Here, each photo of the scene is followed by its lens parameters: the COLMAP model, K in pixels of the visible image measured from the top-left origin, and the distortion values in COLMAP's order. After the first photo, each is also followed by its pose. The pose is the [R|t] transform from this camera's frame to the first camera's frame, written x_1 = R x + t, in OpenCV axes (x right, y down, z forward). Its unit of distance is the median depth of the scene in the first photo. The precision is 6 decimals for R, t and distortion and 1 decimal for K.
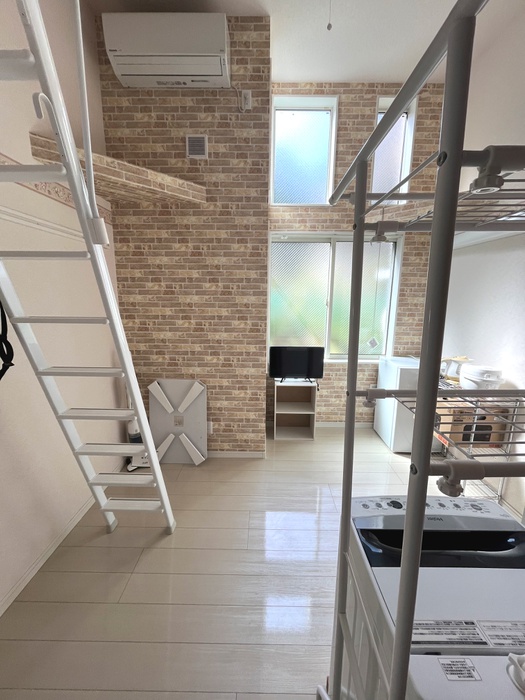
lens RADIAL K [[282.2, 0, 263.3], [0, 282.2, 349.5], [0, 0, 1]] dist [-0.002665, -0.000815]
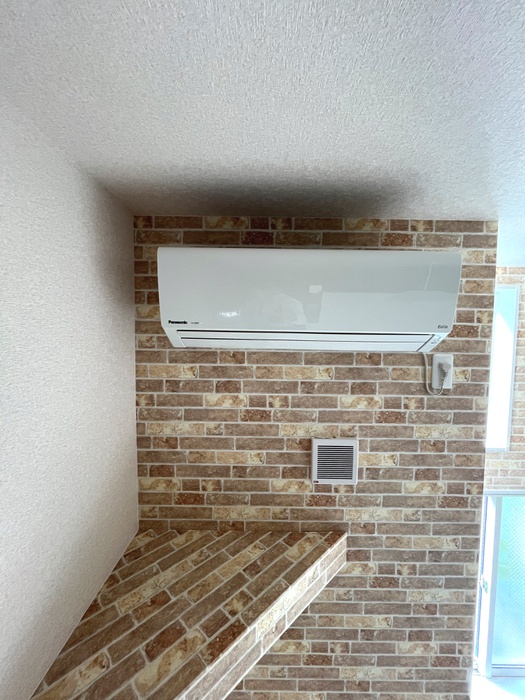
lens RADIAL K [[282.2, 0, 263.3], [0, 282.2, 349.5], [0, 0, 1]] dist [-0.002665, -0.000815]
pose [[0.999983, 0.001436, 0.005664, -0.334408], [-0.000659, 0.990863, -0.134871, -0.788814], [-0.005806, 0.134865, 0.990847, 0.482448]]
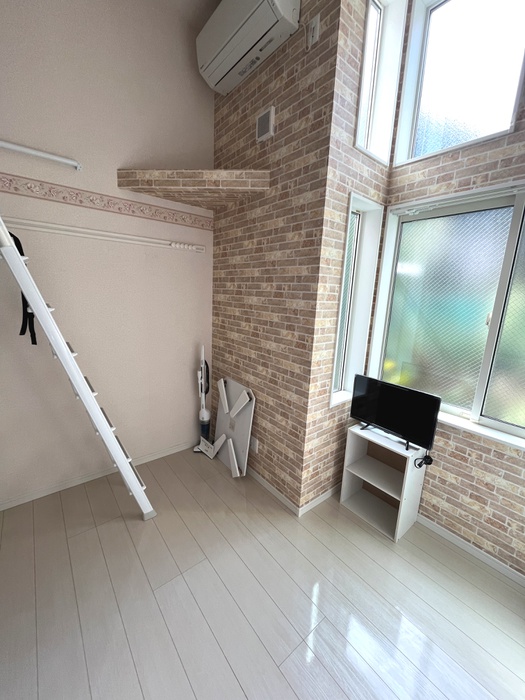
lens RADIAL K [[282.2, 0, 263.3], [0, 282.2, 349.5], [0, 0, 1]] dist [-0.002665, -0.000815]
pose [[0.639450, 0.172857, -0.749149, 0.498221], [-0.184100, 0.980476, 0.069091, -0.096458], [0.746466, 0.093739, 0.658788, 0.459517]]
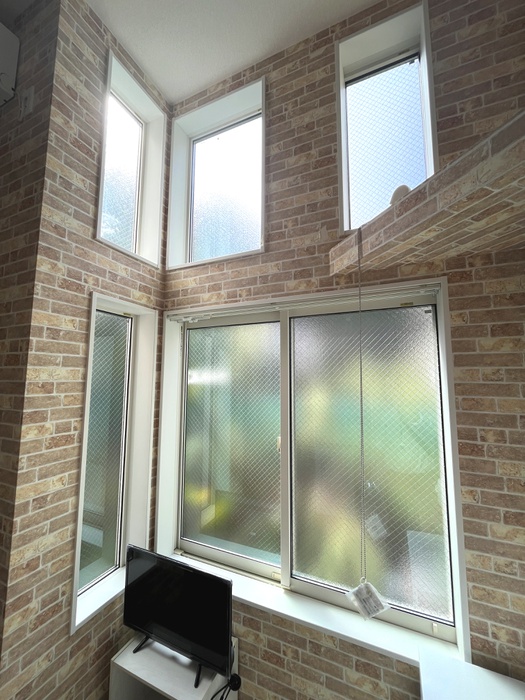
lens RADIAL K [[282.2, 0, 263.3], [0, 282.2, 349.5], [0, 0, 1]] dist [-0.002665, -0.000815]
pose [[0.916595, -0.048710, -0.396839, 0.532156], [-0.069987, 0.957679, -0.279202, -0.256478], [0.393644, 0.283688, 0.874394, 0.763685]]
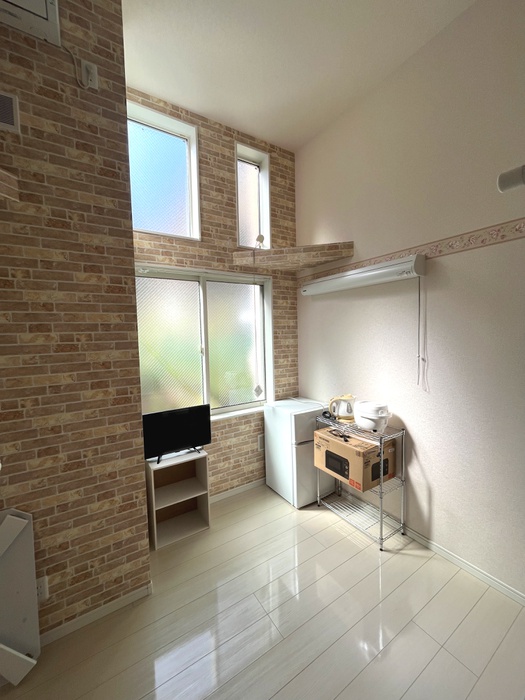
lens RADIAL K [[282.2, 0, 263.3], [0, 282.2, 349.5], [0, 0, 1]] dist [-0.002665, -0.000815]
pose [[0.835036, -0.063448, 0.546525, -0.113404], [0.137528, 0.985866, -0.095677, -0.082312], [-0.532730, 0.155056, 0.831959, 0.272431]]
